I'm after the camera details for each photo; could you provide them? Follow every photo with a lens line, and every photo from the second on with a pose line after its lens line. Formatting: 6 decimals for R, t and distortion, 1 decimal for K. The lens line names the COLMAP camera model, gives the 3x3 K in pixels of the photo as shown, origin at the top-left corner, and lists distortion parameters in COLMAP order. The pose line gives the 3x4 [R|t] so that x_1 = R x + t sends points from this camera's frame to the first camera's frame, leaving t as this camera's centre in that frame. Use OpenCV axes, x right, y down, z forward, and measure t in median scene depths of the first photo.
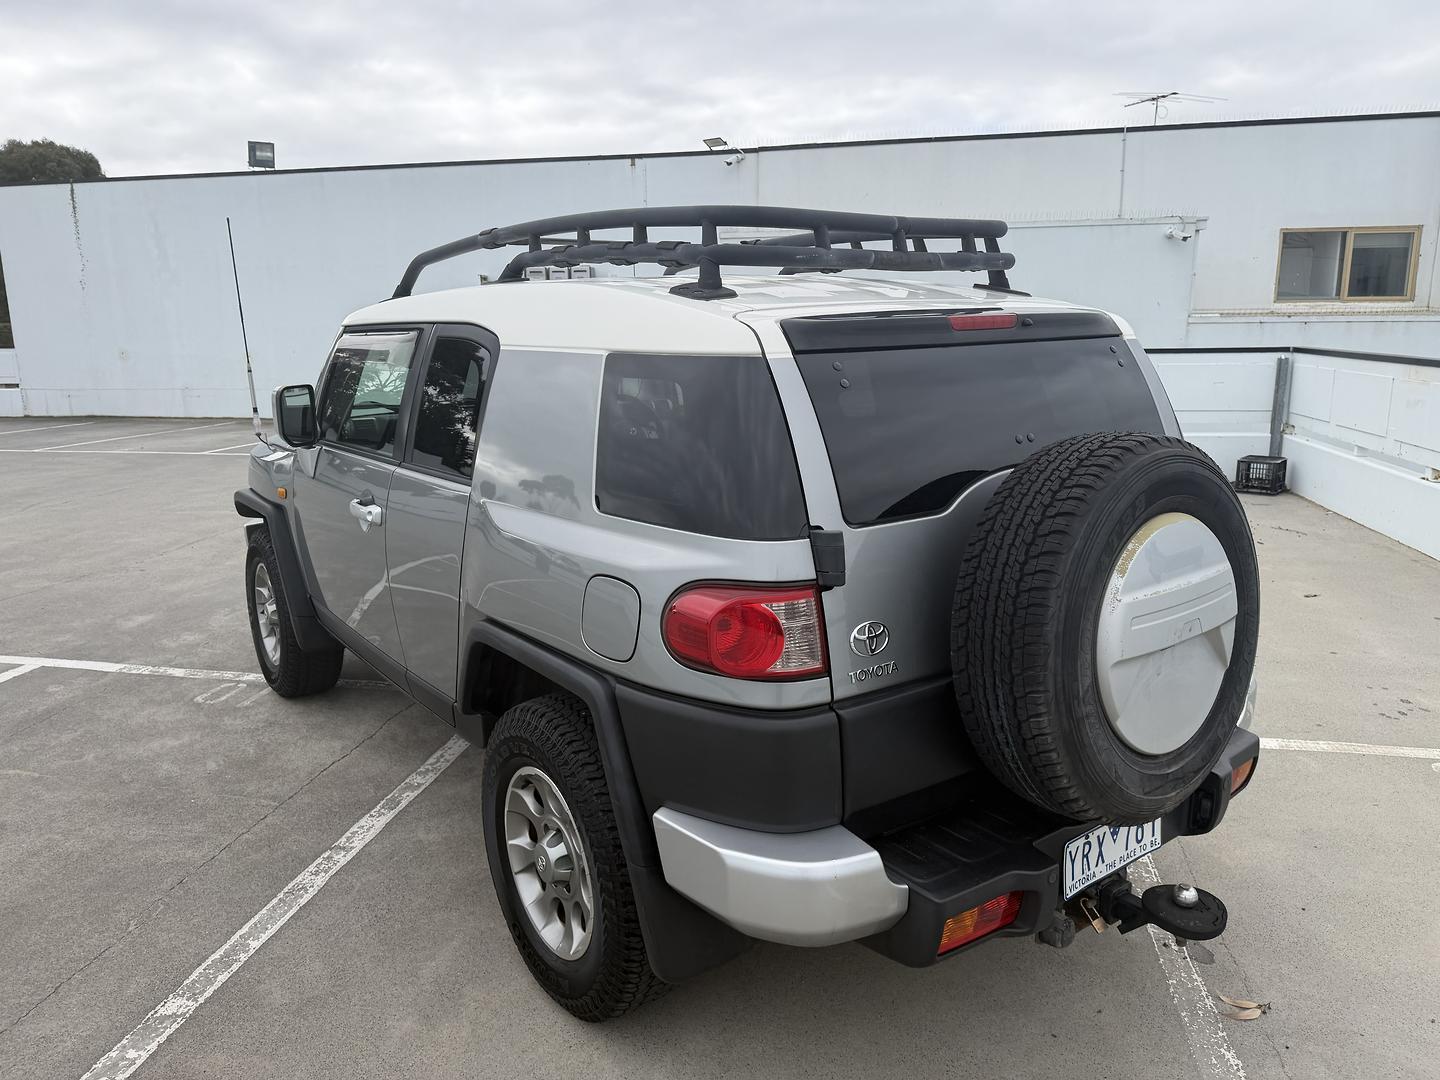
lens RADIAL K [[1018.9, 0, 657.0], [0, 1018.9, 538.6], [0, 0, 1]] dist [0.051906, -0.058968]
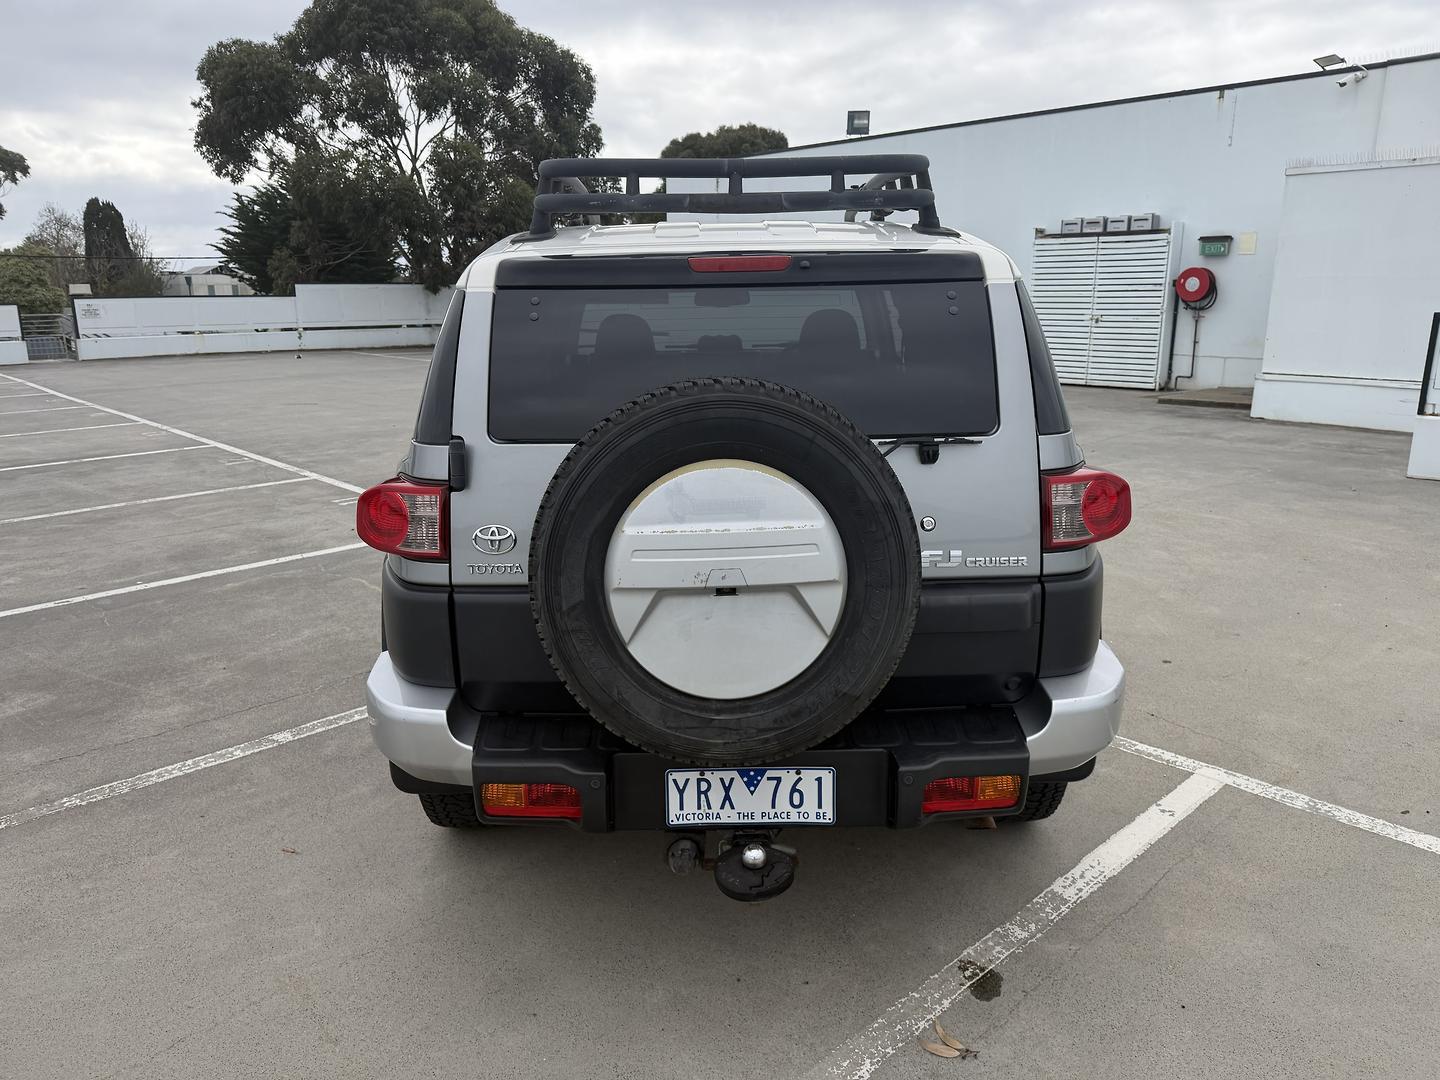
lens RADIAL K [[990.8, 0, 681.0], [0, 990.8, 532.6], [0, 0, 1]] dist [0.000283, 0.001285]
pose [[0.817111, 0.144867, -0.557982, 0.690232], [-0.120763, 0.989449, 0.080042, -0.016590], [0.563690, 0.001981, 0.825984, 0.136327]]
